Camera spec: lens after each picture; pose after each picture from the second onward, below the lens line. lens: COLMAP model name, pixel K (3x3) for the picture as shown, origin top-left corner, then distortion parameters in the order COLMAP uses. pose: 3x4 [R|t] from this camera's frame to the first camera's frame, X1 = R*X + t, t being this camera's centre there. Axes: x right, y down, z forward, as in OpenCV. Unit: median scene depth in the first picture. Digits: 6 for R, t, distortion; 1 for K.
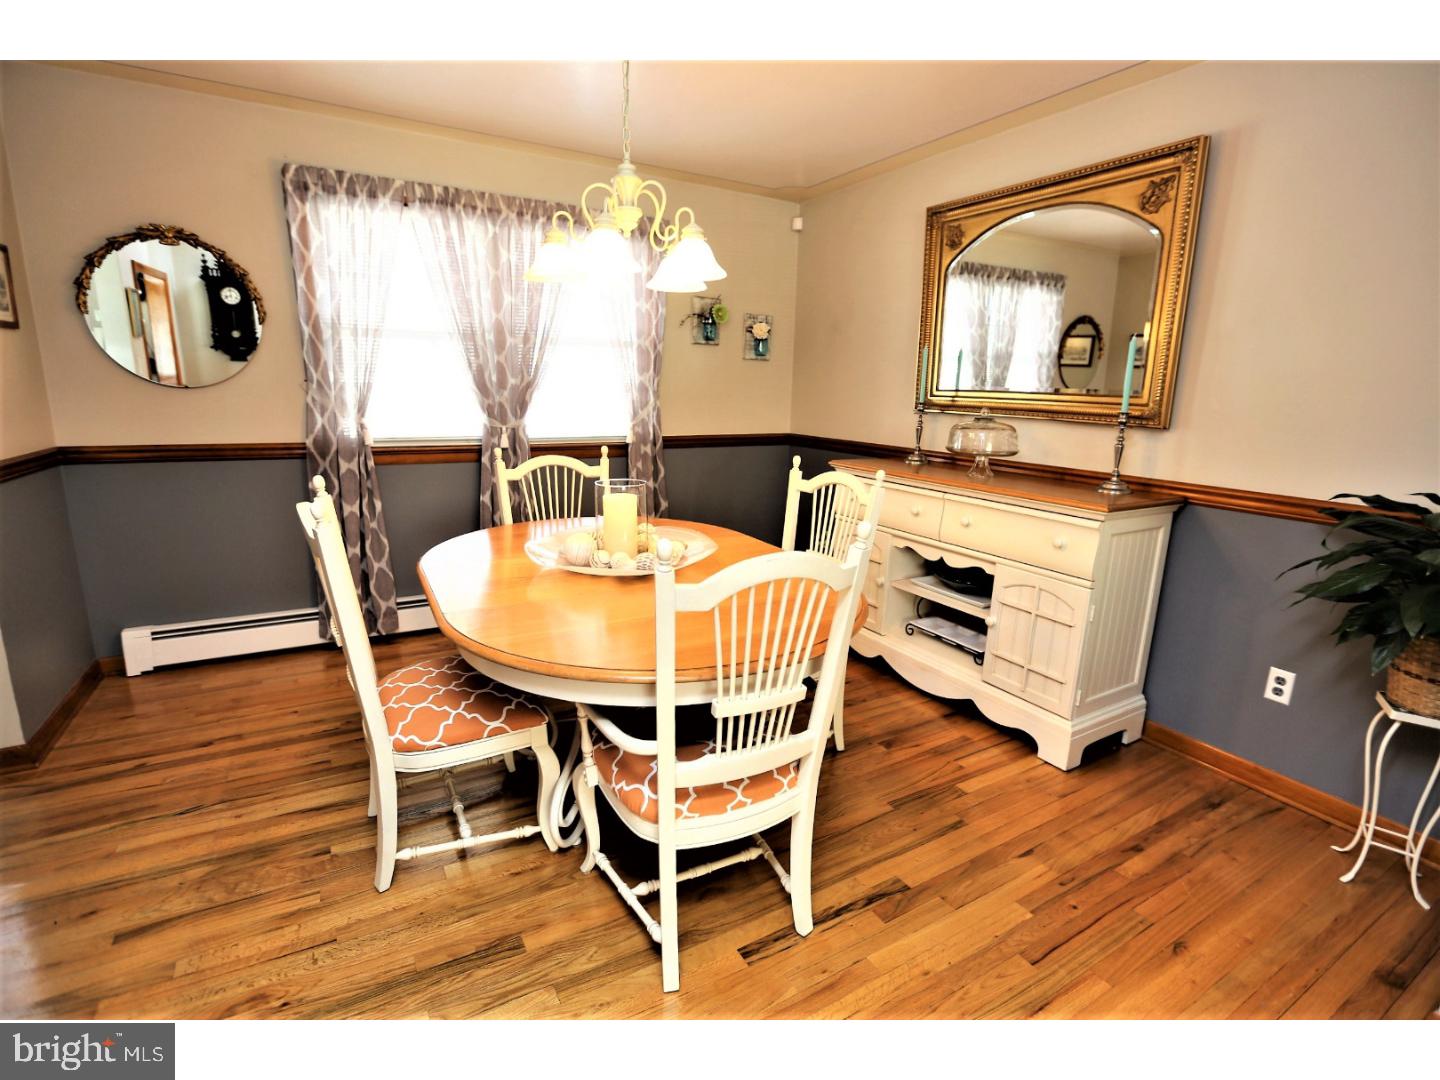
lens RADIAL K [[733.2, 0, 716.7], [0, 733.2, 544.6], [0, 0, 1]] dist [-0.041795, 0.074719]
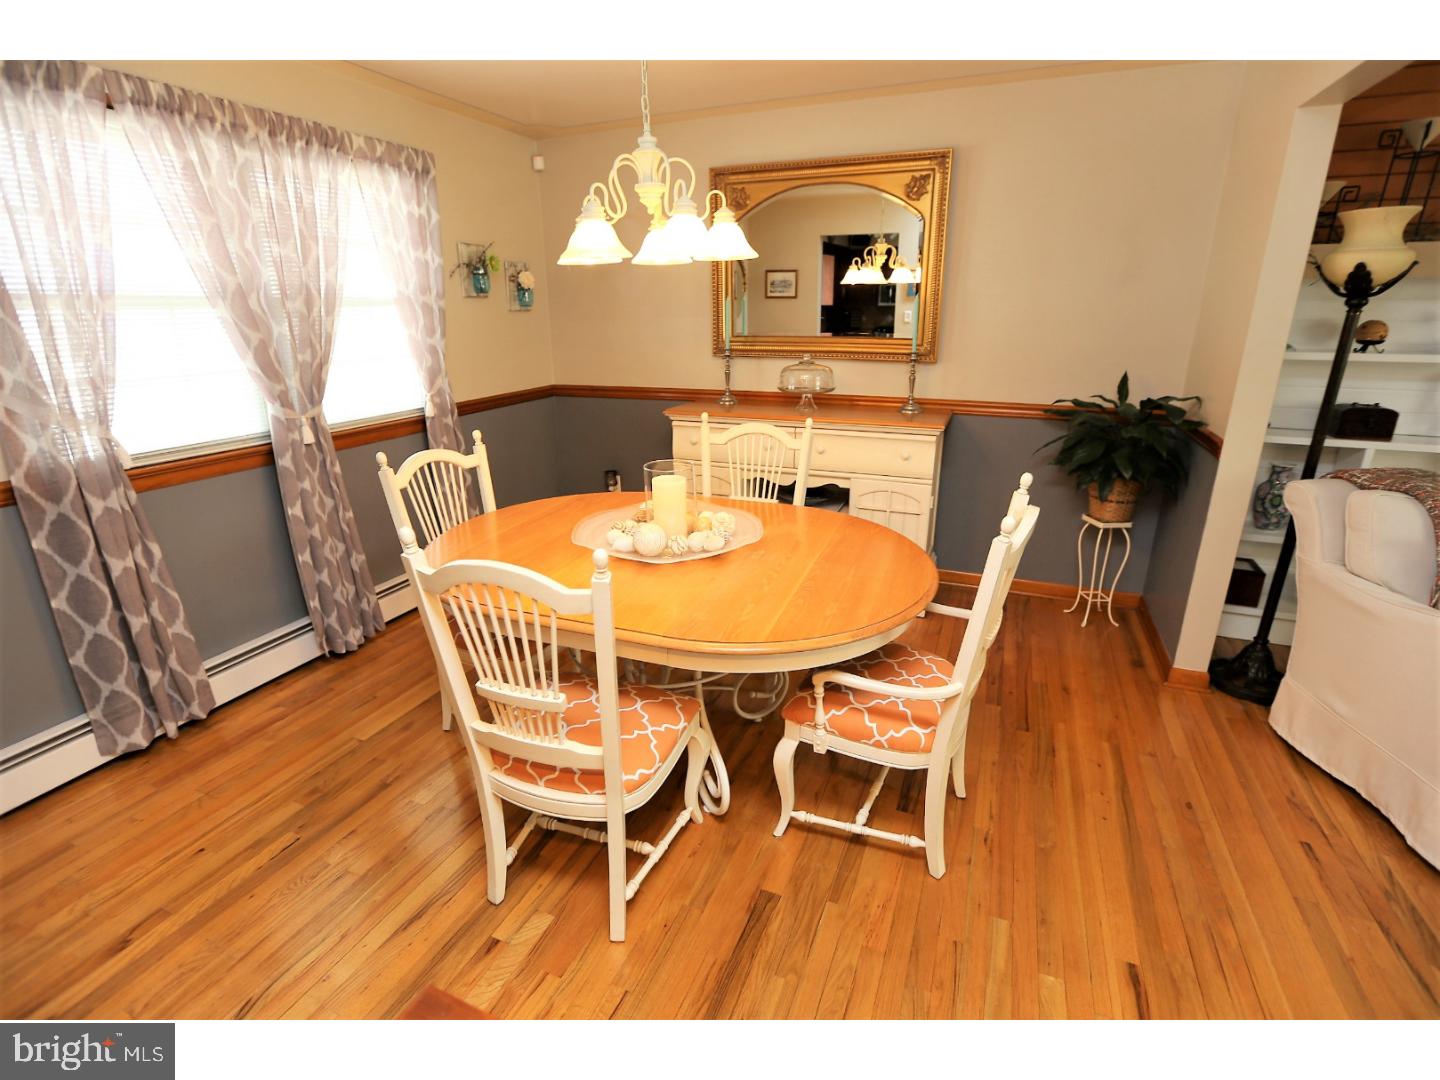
lens RADIAL K [[715.4, 0, 720.0], [0, 715.4, 540.0], [0, 0, 1]] dist [-0.001046, 0.014009]
pose [[0.785732, -0.226457, 0.575624, -0.448644], [0.162904, 0.973481, 0.160614, -0.089513], [-0.596731, -0.032428, 0.801786, 0.111065]]
